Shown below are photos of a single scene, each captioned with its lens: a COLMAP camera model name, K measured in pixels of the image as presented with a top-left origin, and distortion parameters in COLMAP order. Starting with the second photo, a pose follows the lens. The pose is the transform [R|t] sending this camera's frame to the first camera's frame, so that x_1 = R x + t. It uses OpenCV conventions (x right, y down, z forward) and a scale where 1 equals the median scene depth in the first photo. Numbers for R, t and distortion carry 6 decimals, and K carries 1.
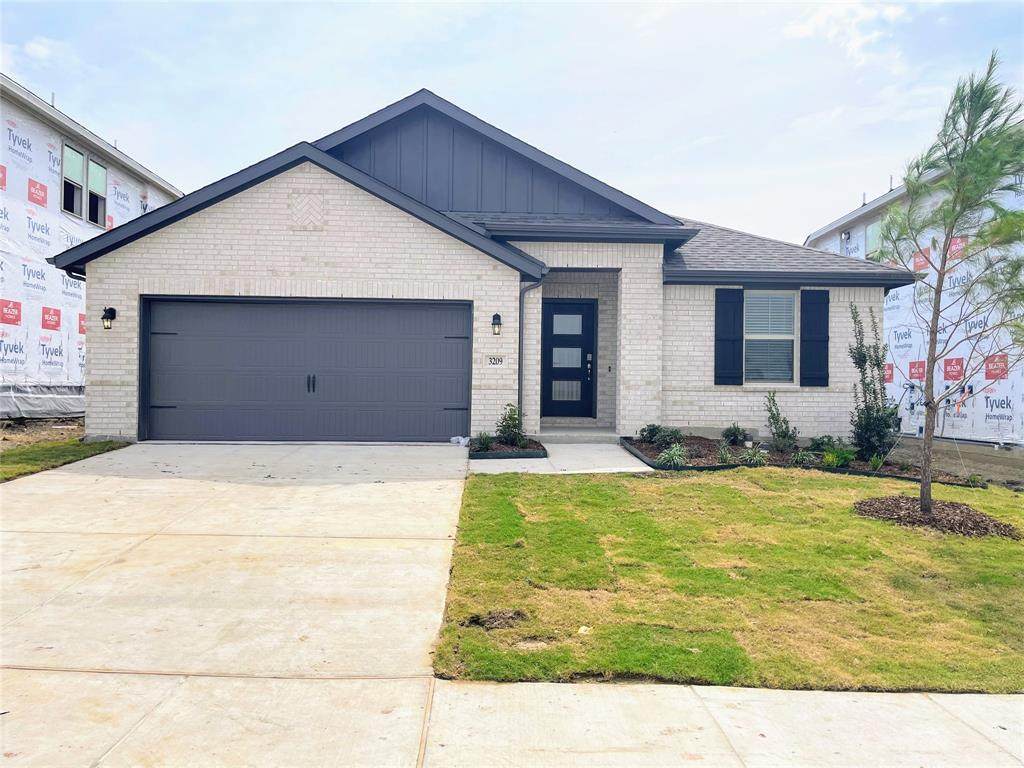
lens RADIAL K [[783.0, 0, 512.0], [0, 783.0, 384.0], [0, 0, 1]] dist [0.090839, -0.208763]
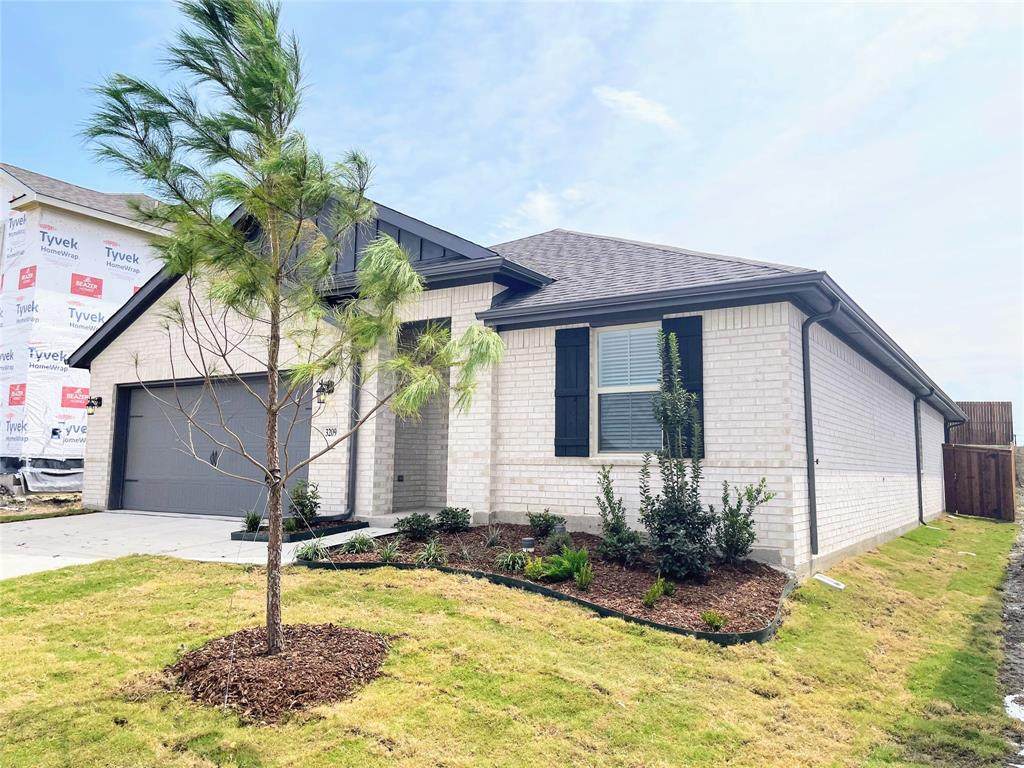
lens RADIAL K [[783.0, 0, 512.0], [0, 783.0, 384.0], [0, 0, 1]] dist [0.090839, -0.208763]
pose [[0.817573, -0.061245, -0.572559, 0.676896], [0.004111, 0.994923, -0.100555, 0.007480], [0.575811, 0.079857, 0.813674, 0.375425]]
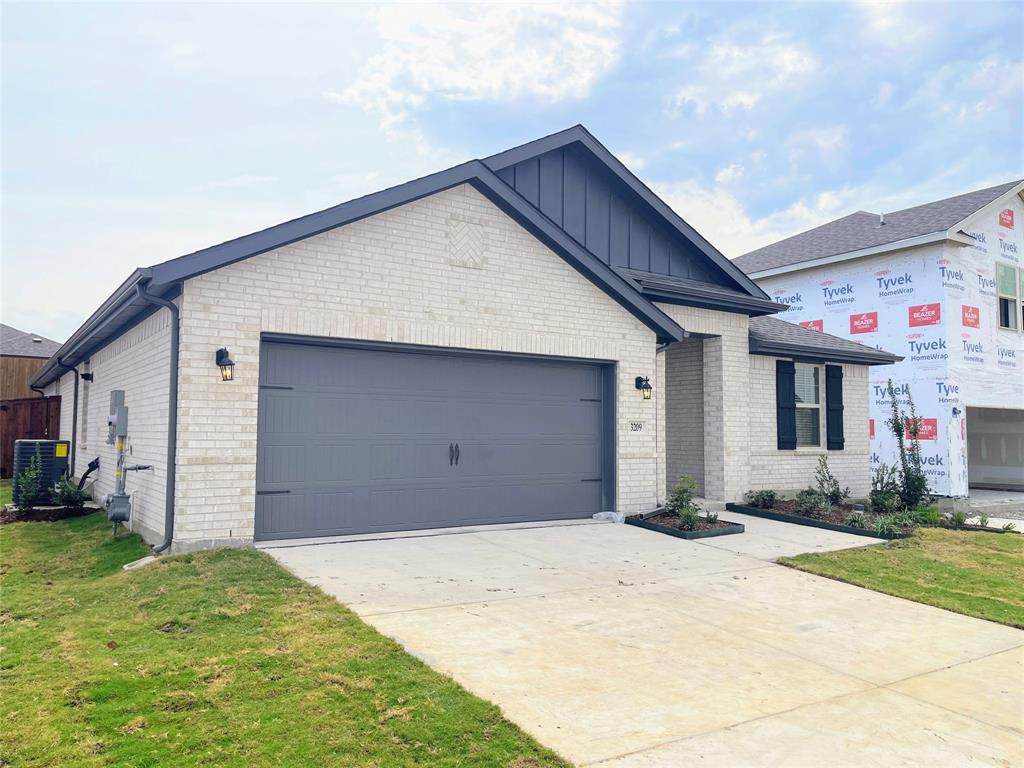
lens RADIAL K [[783.0, 0, 512.0], [0, 783.0, 384.0], [0, 0, 1]] dist [0.090839, -0.208763]
pose [[0.847086, 0.031310, 0.530533, -0.641238], [-0.006080, 0.998769, -0.049236, -0.033954], [-0.531422, 0.038481, 0.846233, 0.291189]]
